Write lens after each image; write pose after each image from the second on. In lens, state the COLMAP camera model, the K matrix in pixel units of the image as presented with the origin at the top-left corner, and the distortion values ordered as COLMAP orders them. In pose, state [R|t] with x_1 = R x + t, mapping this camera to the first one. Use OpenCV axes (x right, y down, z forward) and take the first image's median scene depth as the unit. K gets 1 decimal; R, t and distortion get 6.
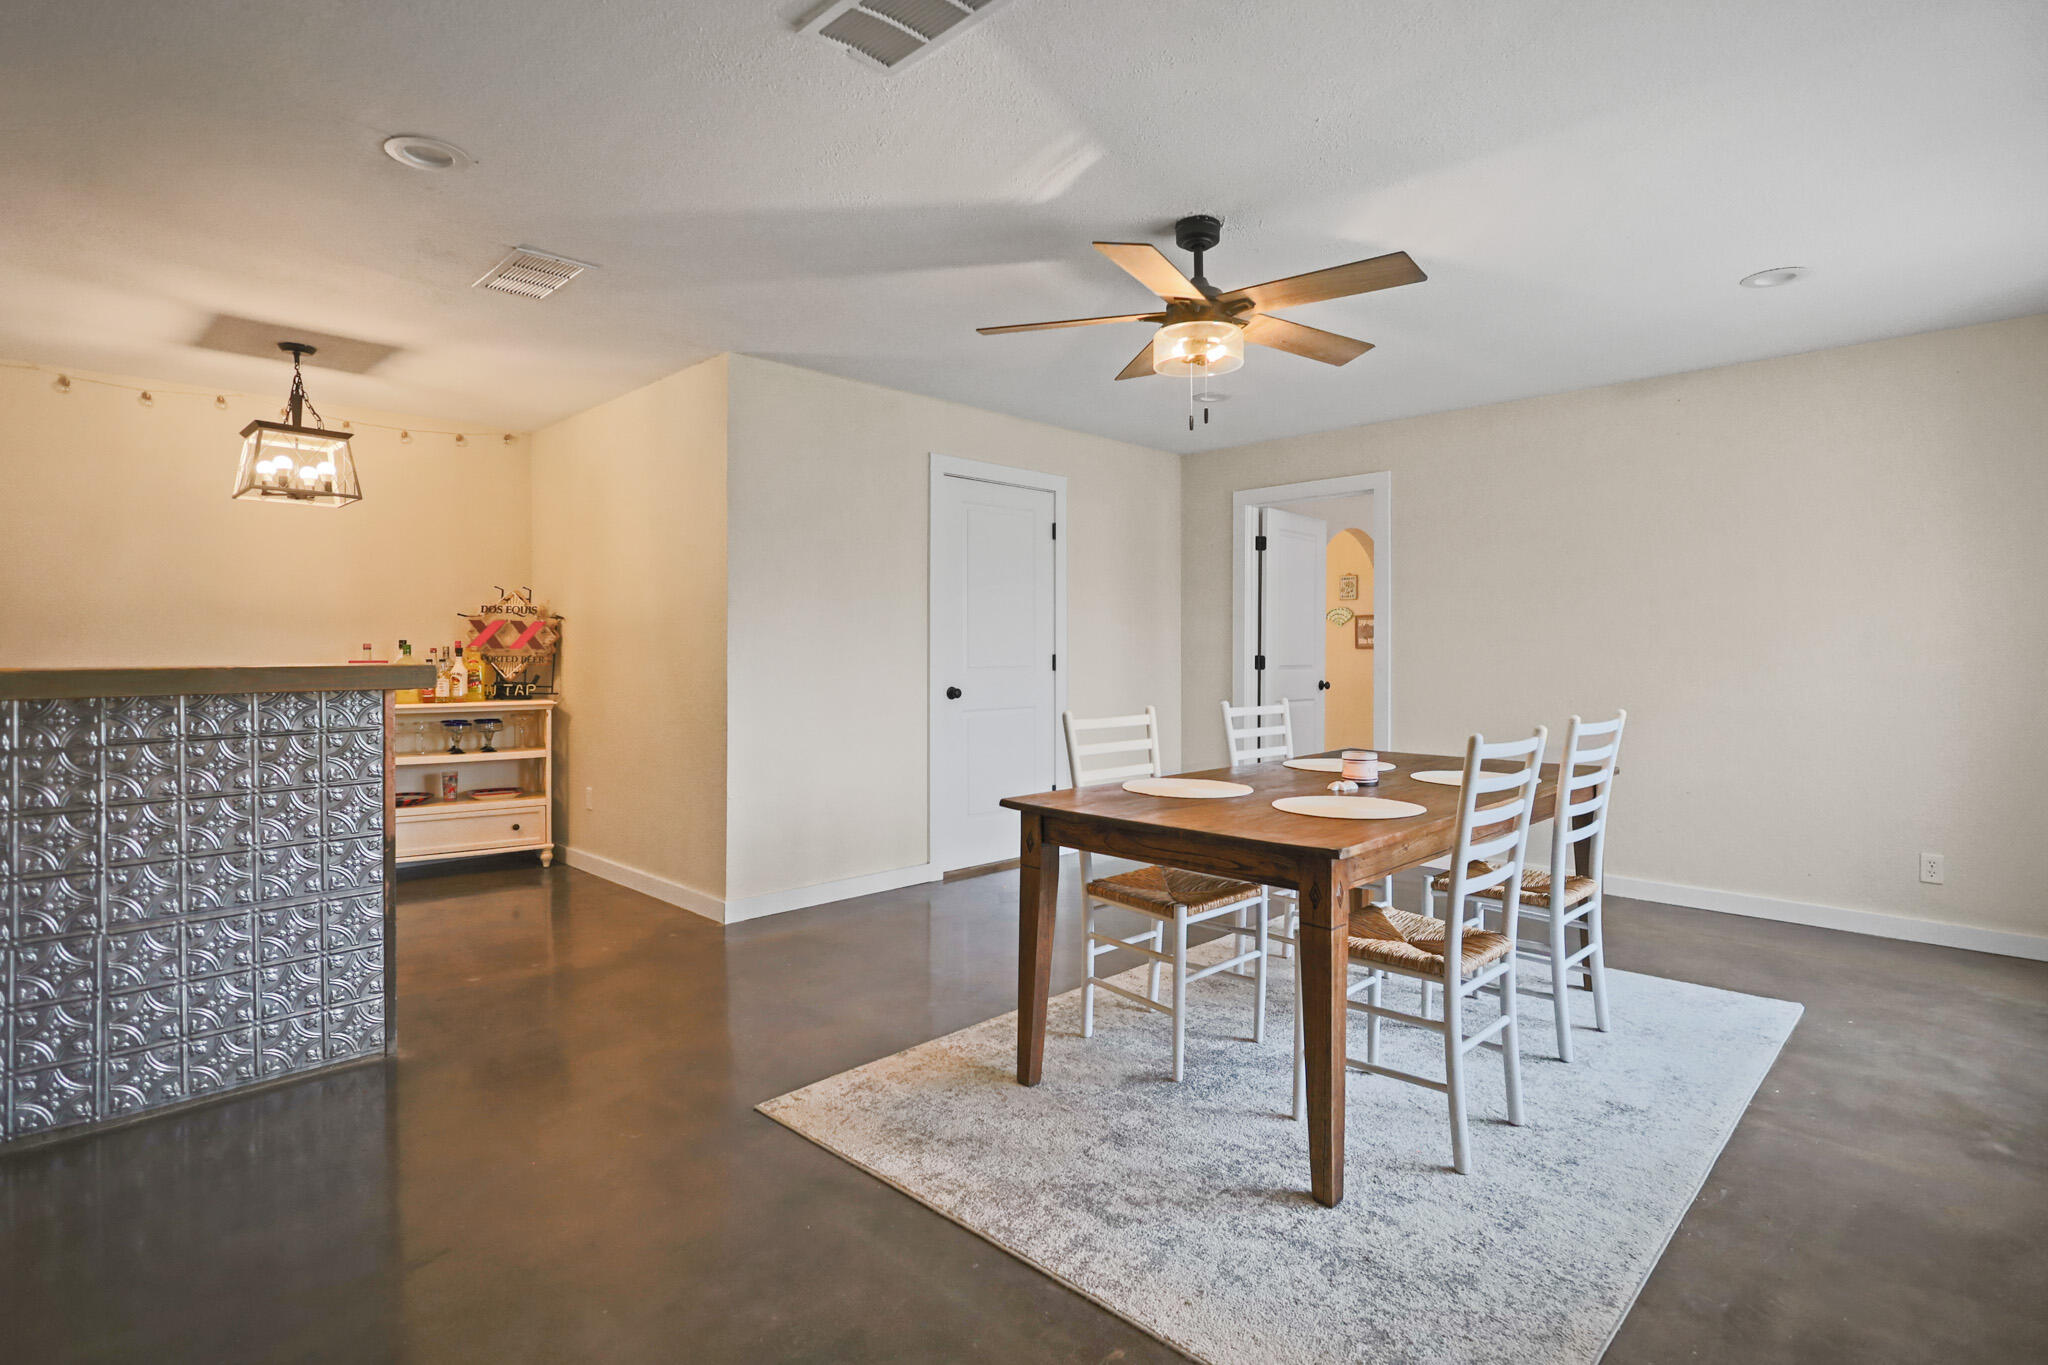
lens RADIAL K [[1024.1, 0, 1024.6], [0, 1024.1, 658.0], [0, 0, 1]] dist [0.000279, 0.000804]
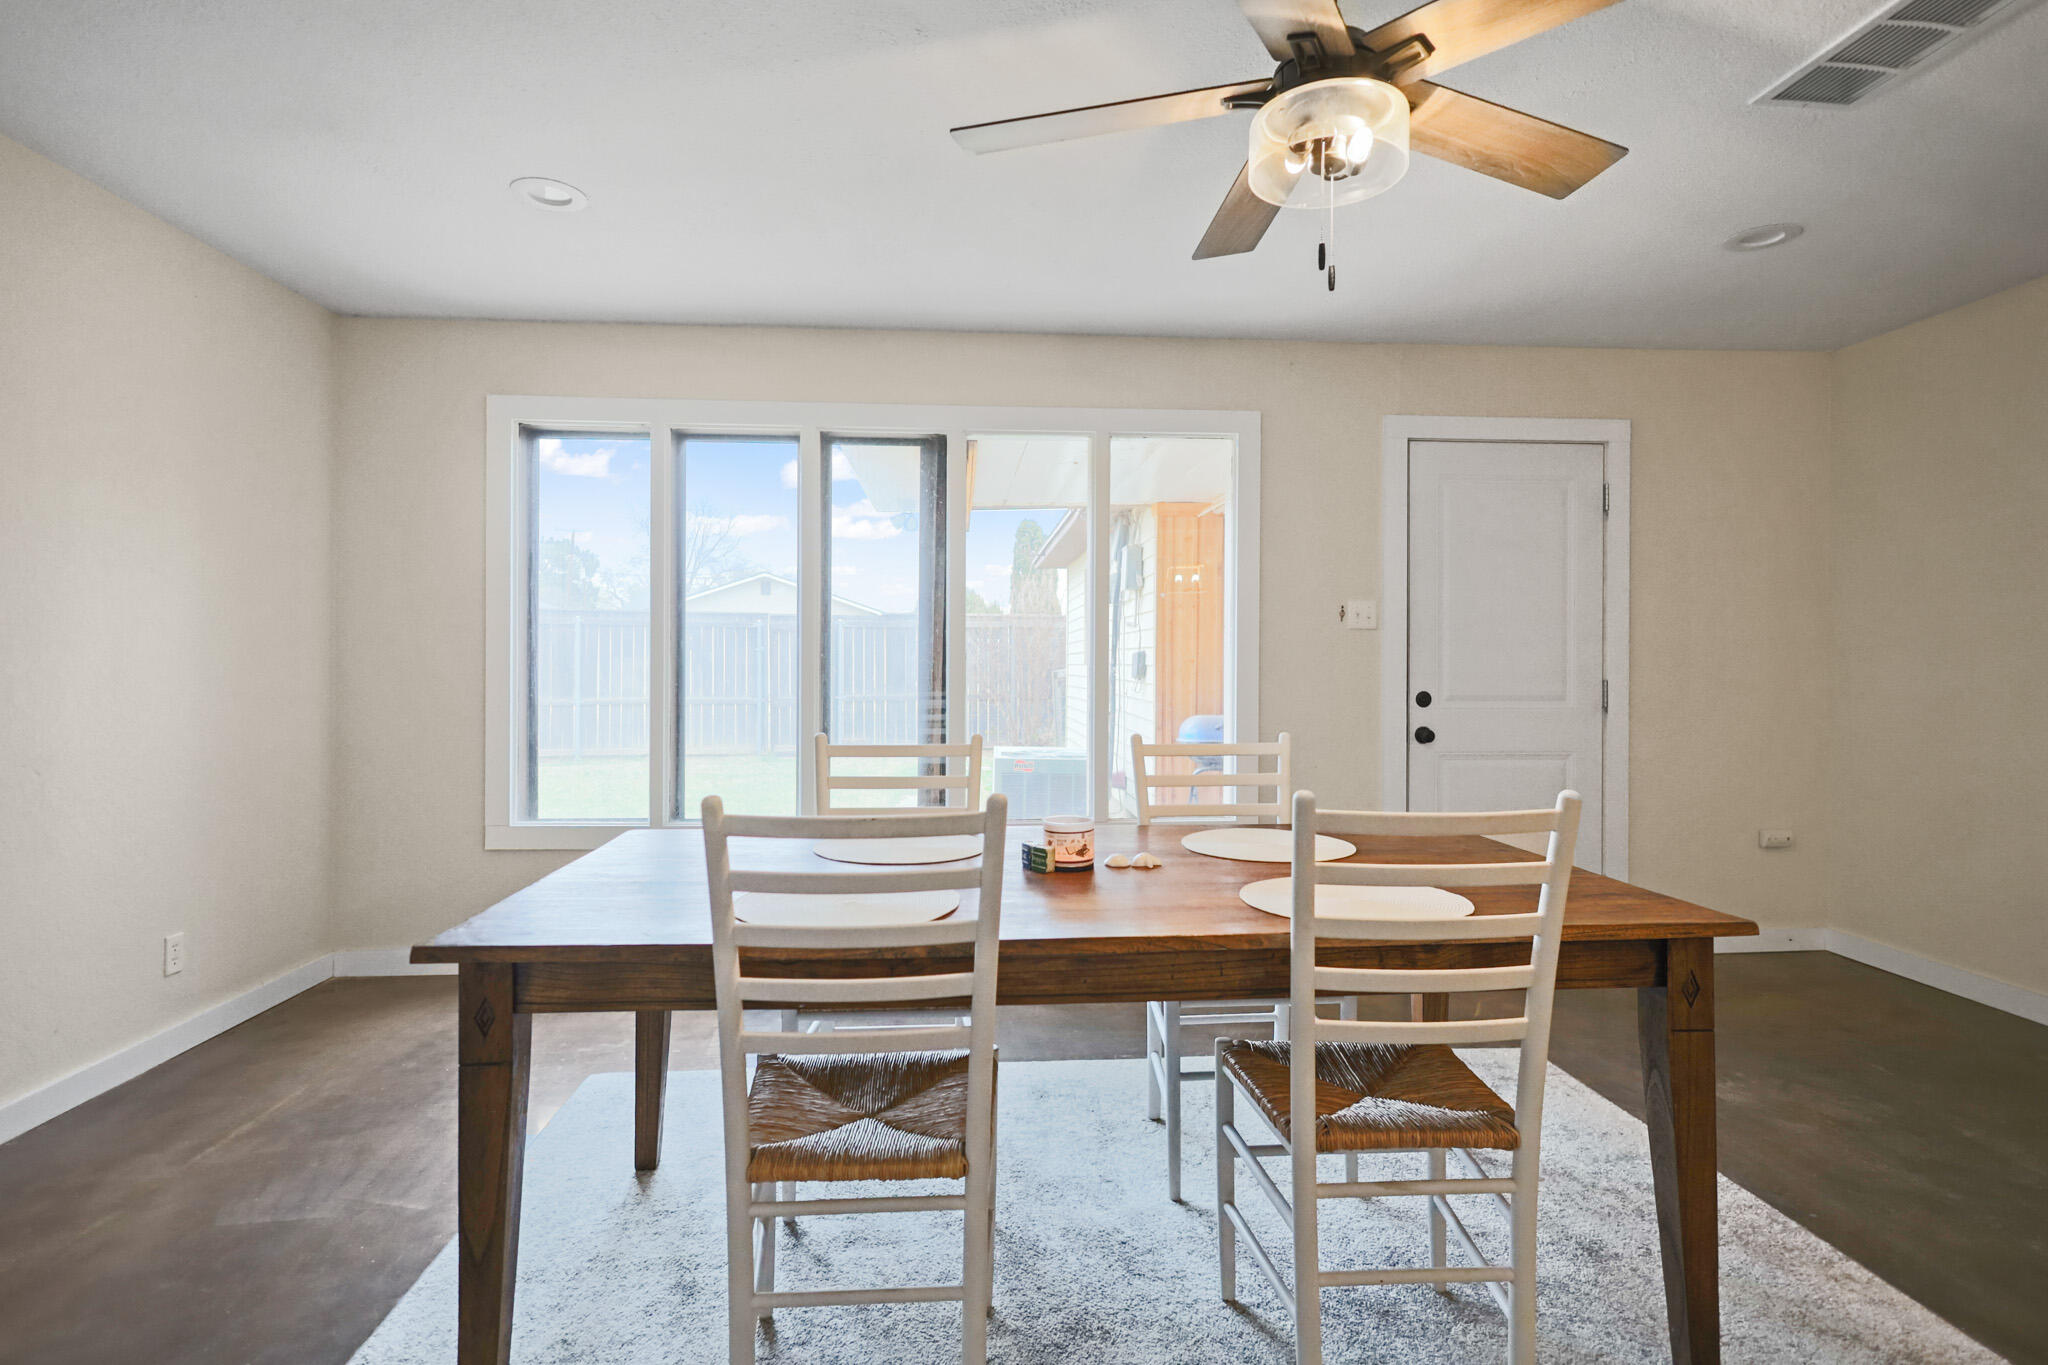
lens RADIAL K [[1024.1, 0, 1024.6], [0, 1024.1, 658.0], [0, 0, 1]] dist [0.000279, 0.000804]
pose [[-0.761567, -0.000397, 0.648086, -0.083767], [0.001331, 0.999997, 0.002177, -0.011866], [-0.648085, 0.002521, -0.761564, 1.712265]]
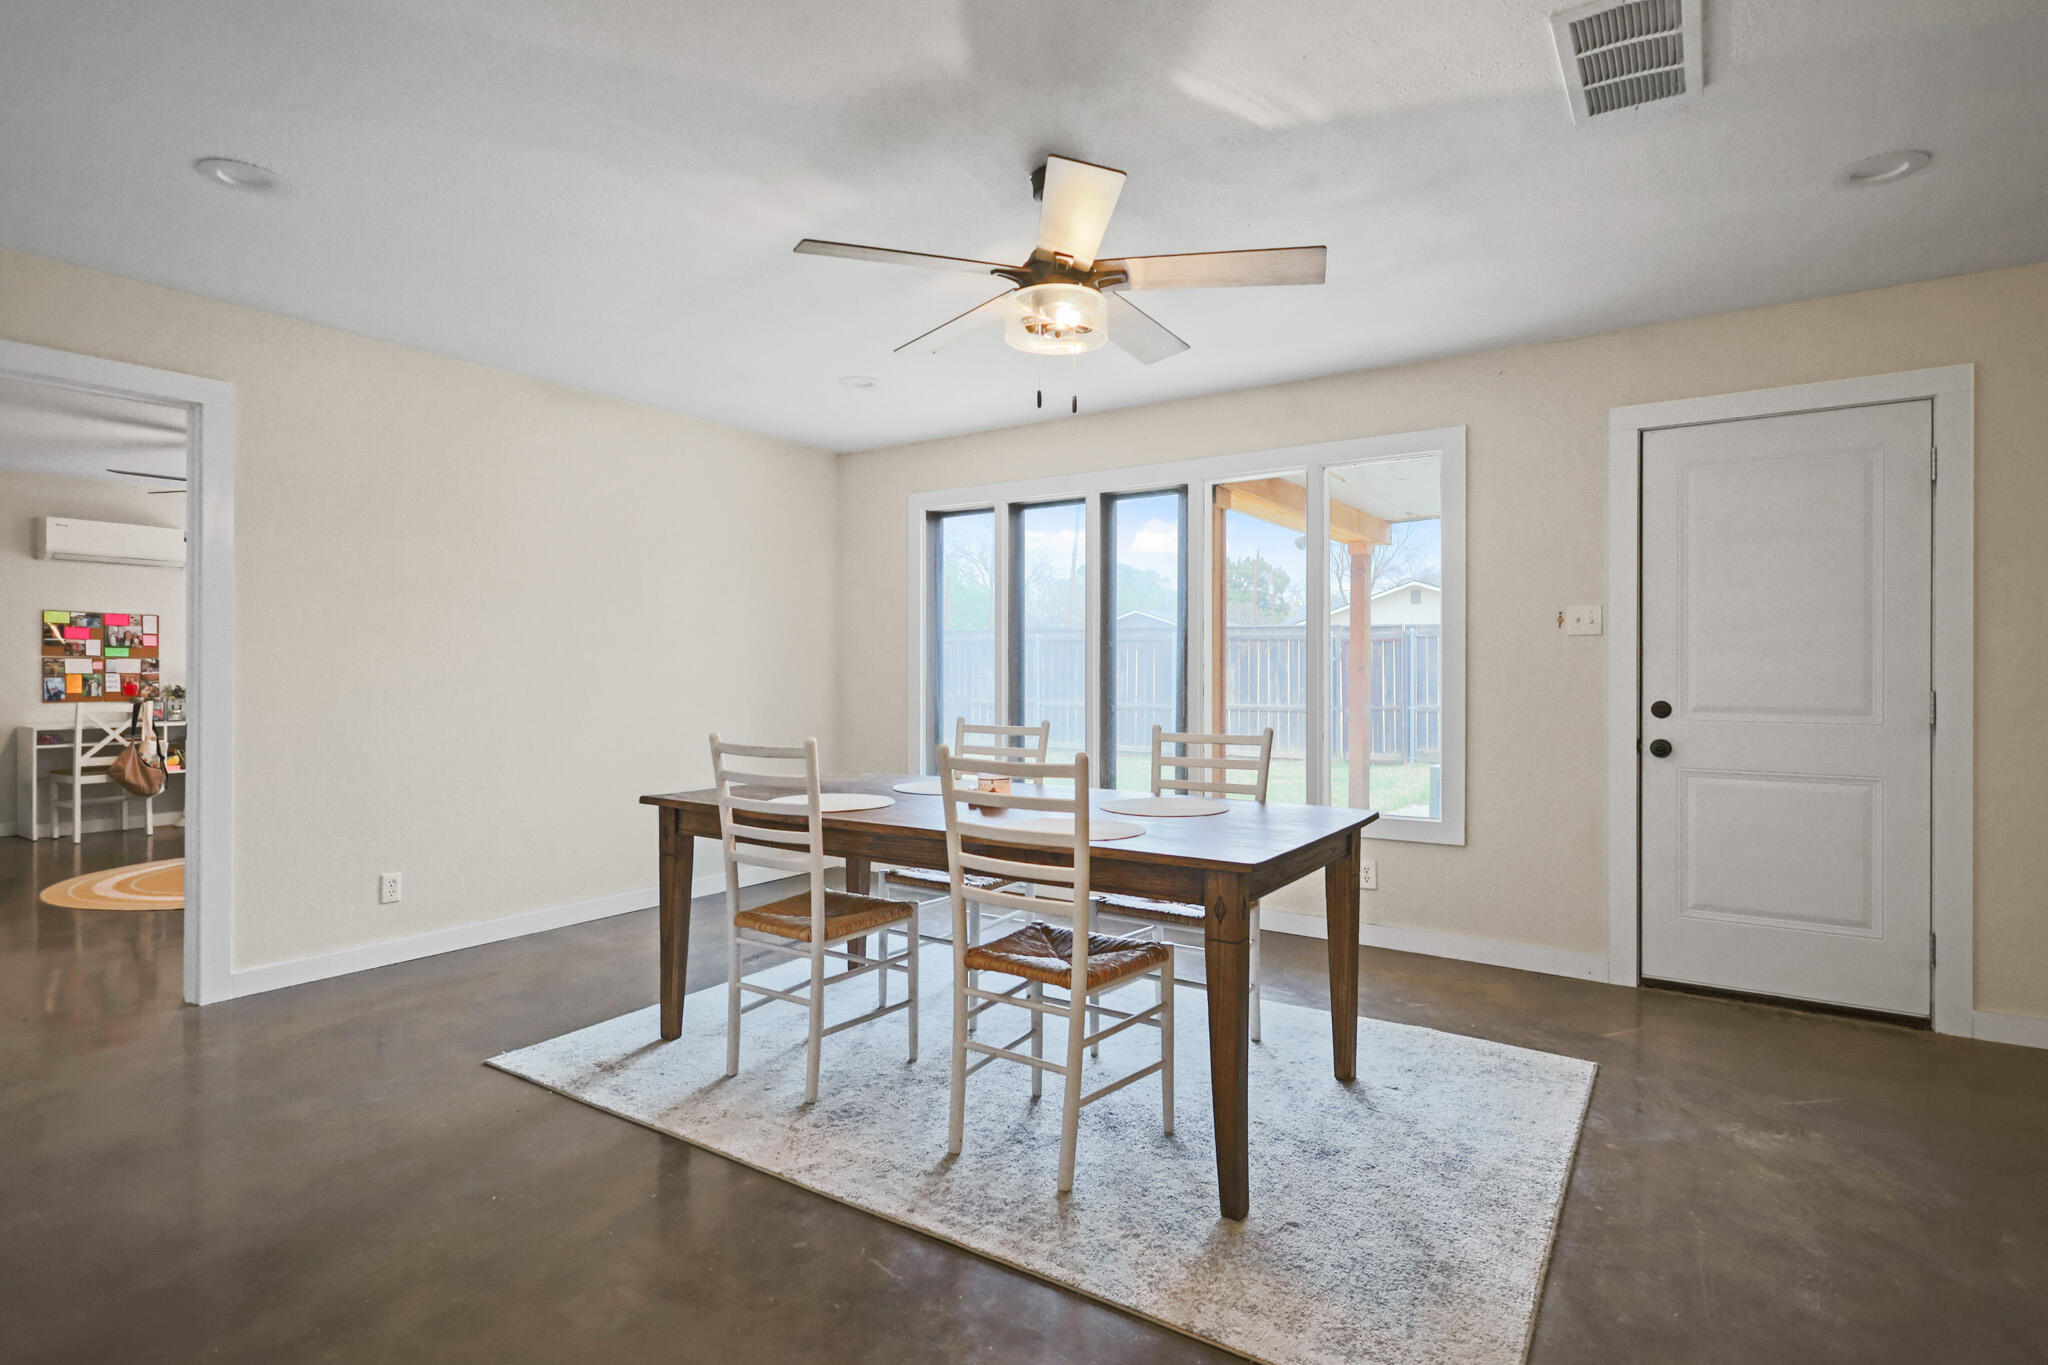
lens RADIAL K [[1038.9, 0, 1022.1], [0, 1038.9, 672.4], [0, 0, 1]] dist [0.002013, 0.000188]
pose [[-0.193190, -0.002735, 0.981157, -0.754381], [0.005181, 0.999979, 0.003808, -0.007591], [-0.981148, 0.005819, -0.193172, 1.319617]]
